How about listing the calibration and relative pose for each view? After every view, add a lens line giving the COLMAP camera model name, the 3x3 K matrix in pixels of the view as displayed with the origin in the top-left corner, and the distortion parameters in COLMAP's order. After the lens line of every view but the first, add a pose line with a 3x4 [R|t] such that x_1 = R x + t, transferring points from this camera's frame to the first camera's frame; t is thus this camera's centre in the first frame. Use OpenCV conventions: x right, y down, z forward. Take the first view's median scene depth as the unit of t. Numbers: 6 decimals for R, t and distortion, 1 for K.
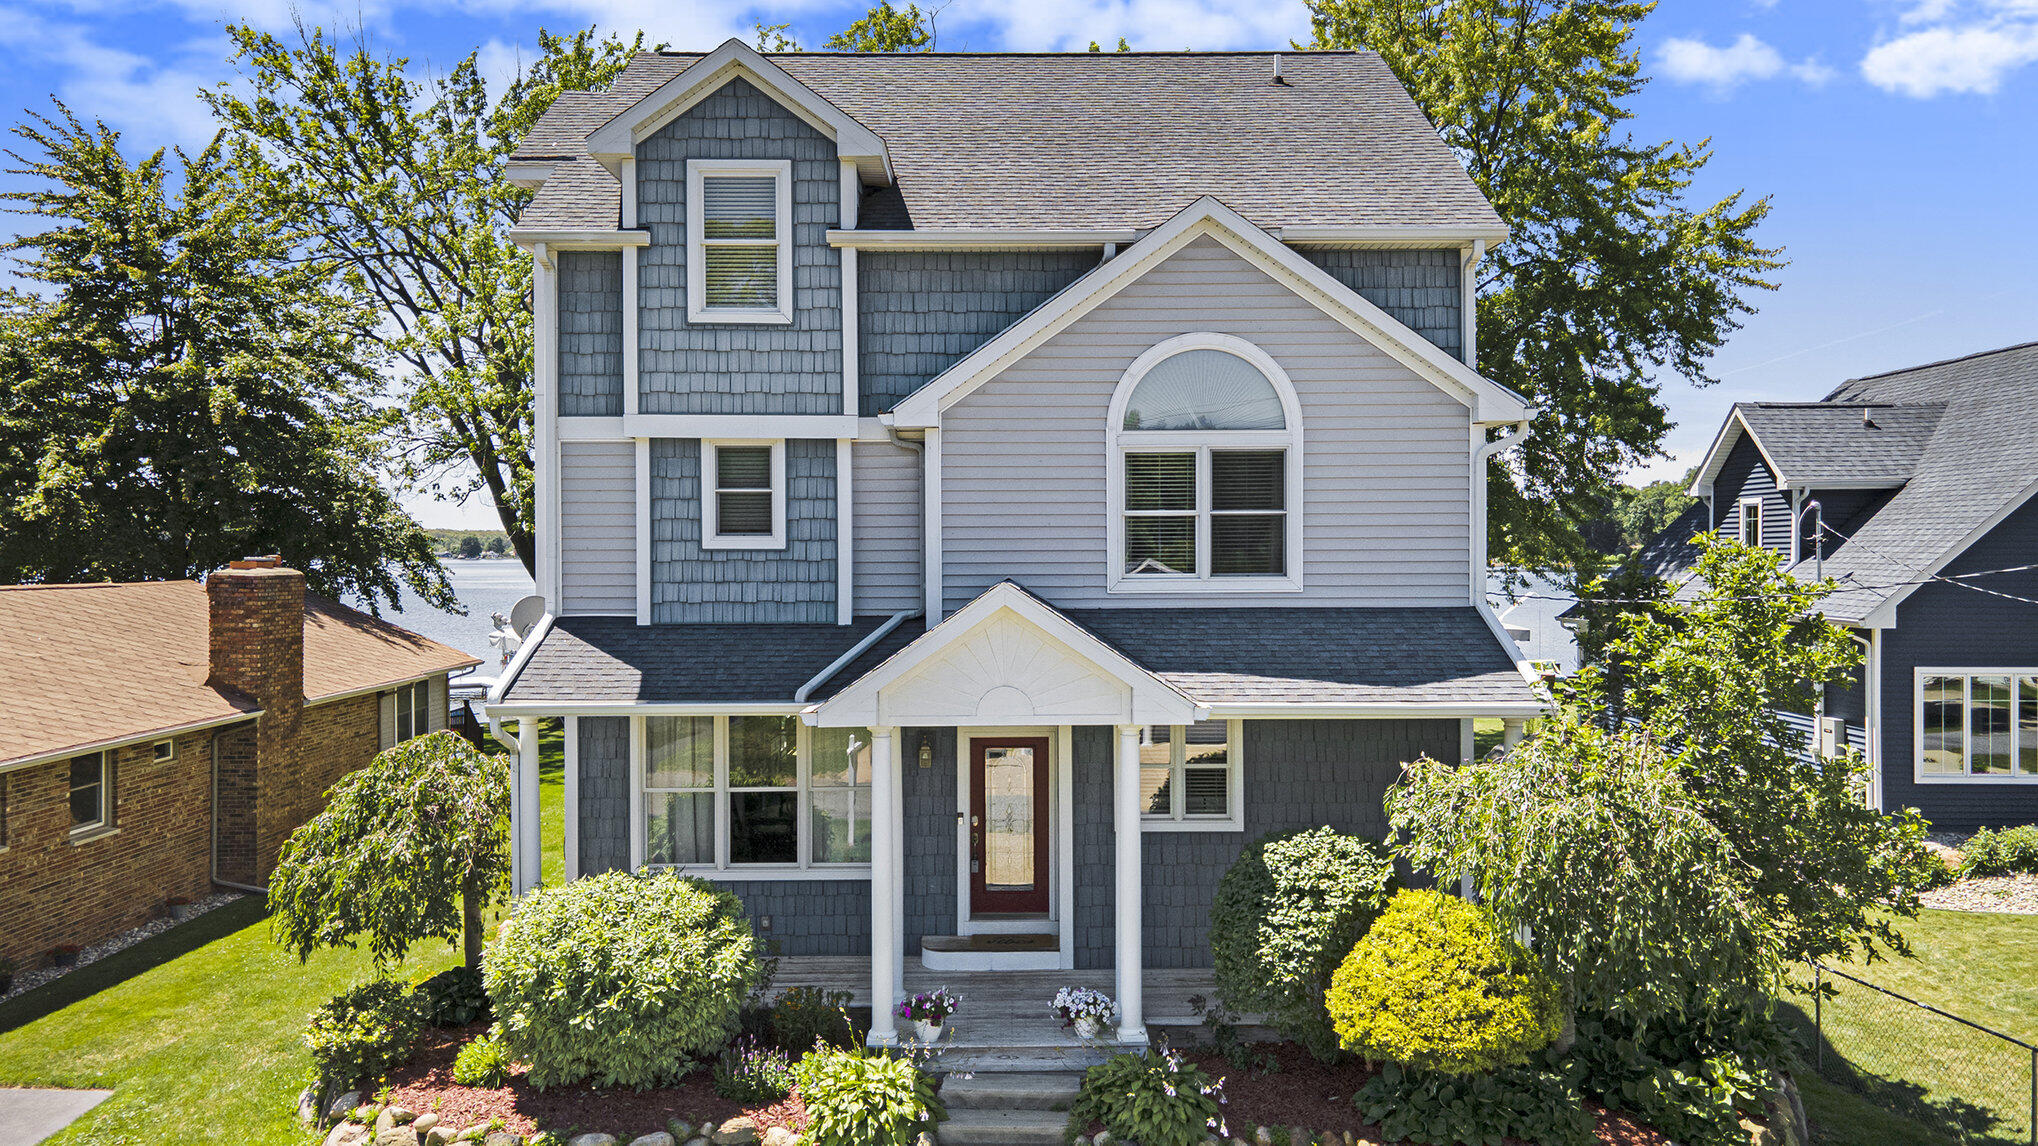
lens RADIAL K [[1481.4, 0, 1013.0], [0, 1481.4, 576.7], [0, 0, 1]] dist [0.065619, -0.005230]
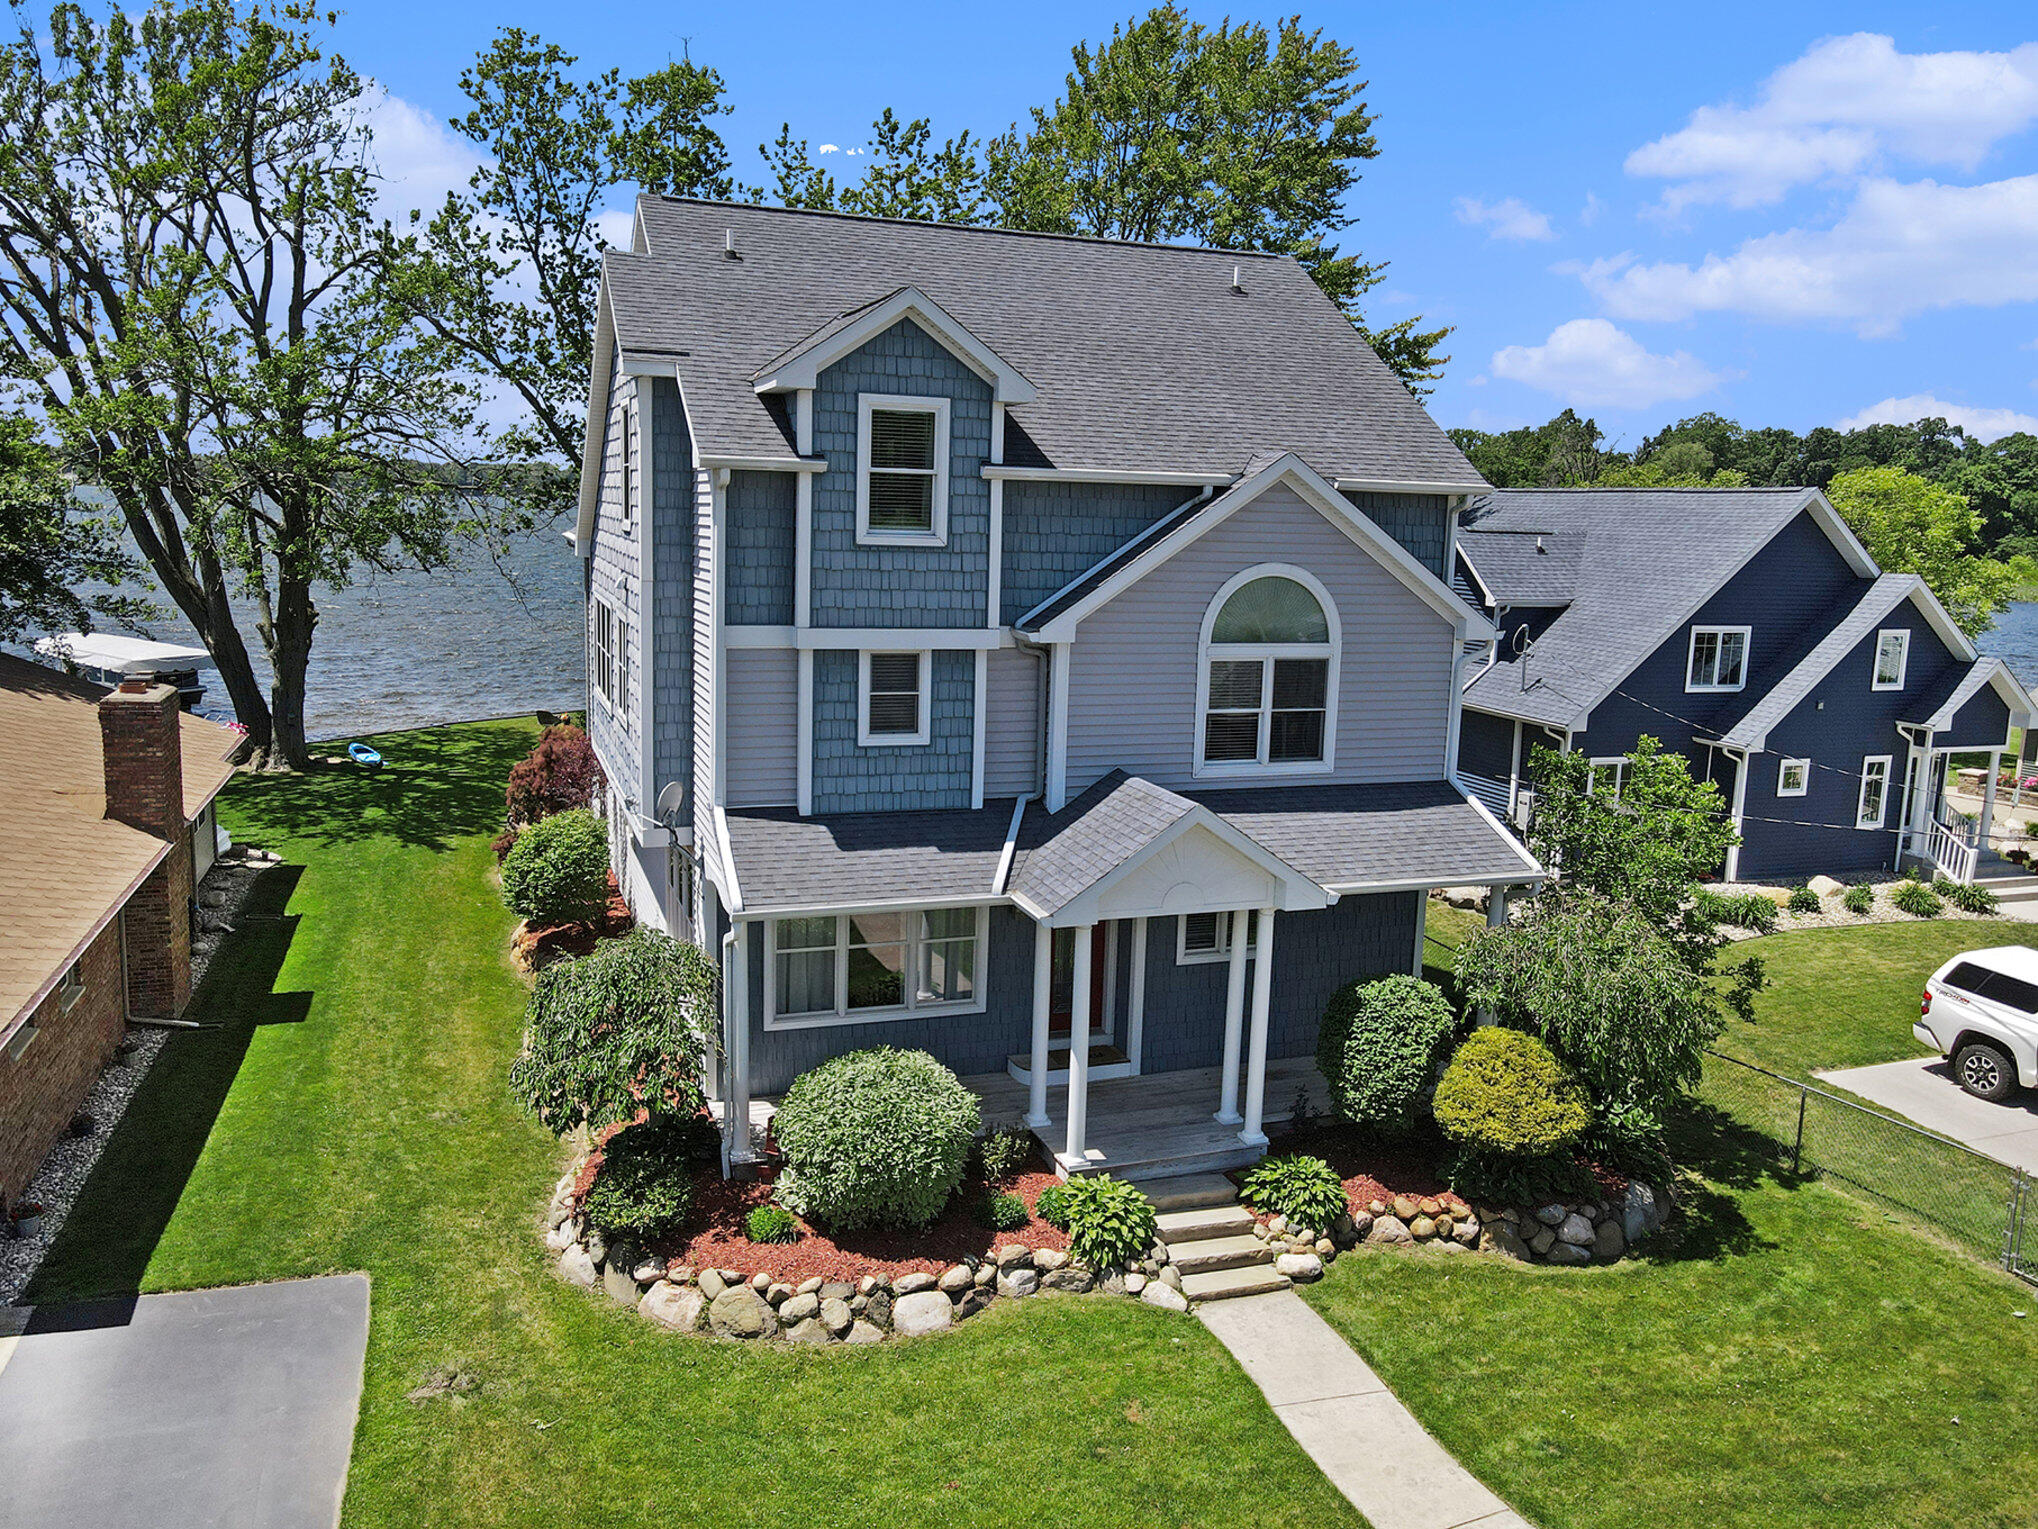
lens RADIAL K [[1493.2, 0, 1021.5], [0, 1493.2, 754.8], [0, 0, 1]] dist [0.017151, 0.015000]
pose [[0.943487, -0.022645, 0.330635, -0.468620], [-0.025653, 0.989679, 0.140986, -0.174957], [-0.330415, -0.141500, 0.933169, -0.085420]]
